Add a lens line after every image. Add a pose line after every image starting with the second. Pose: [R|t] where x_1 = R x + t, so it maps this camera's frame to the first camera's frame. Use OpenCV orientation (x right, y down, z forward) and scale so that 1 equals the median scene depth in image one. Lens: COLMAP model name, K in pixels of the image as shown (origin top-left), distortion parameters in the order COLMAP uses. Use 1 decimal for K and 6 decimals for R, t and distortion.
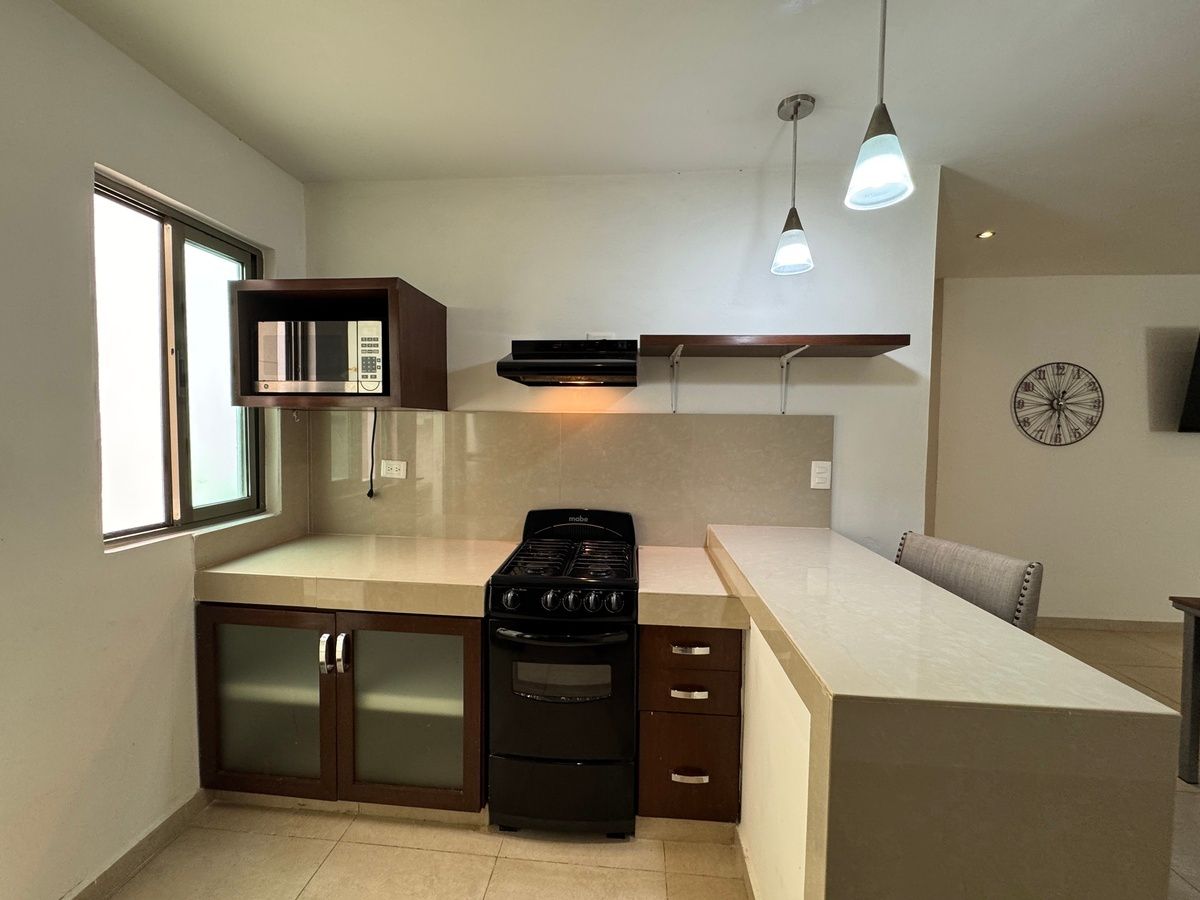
lens RADIAL K [[475.4, 0, 600.5], [0, 475.4, 447.6], [0, 0, 1]] dist [-0.010732, -0.000207]
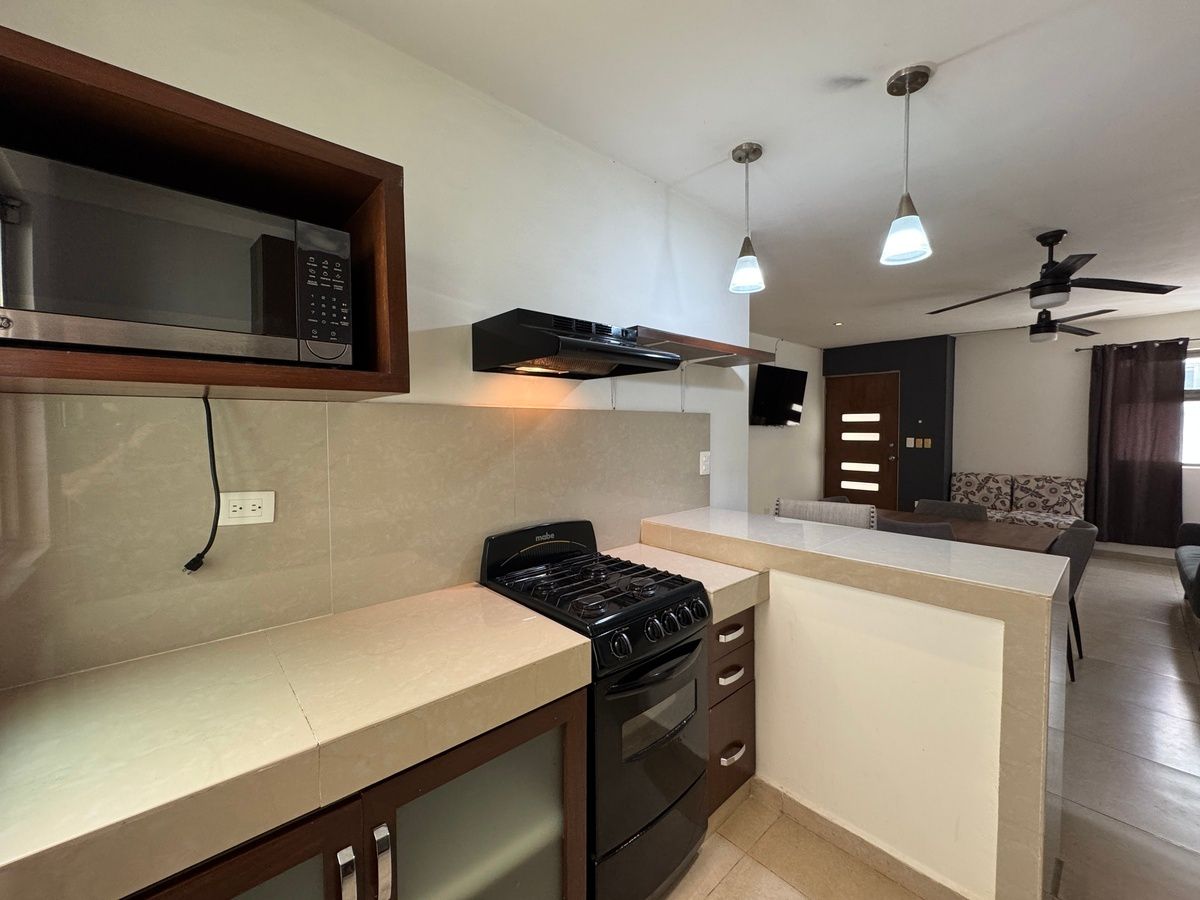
lens RADIAL K [[478.5, 0, 597.4], [0, 478.5, 446.3], [0, 0, 1]] dist [-0.002187, 0.000038]
pose [[0.678600, -0.041288, 0.733347, -0.564152], [0.038908, 0.999038, 0.020243, -0.018723], [-0.733477, 0.014796, 0.679553, 0.354982]]
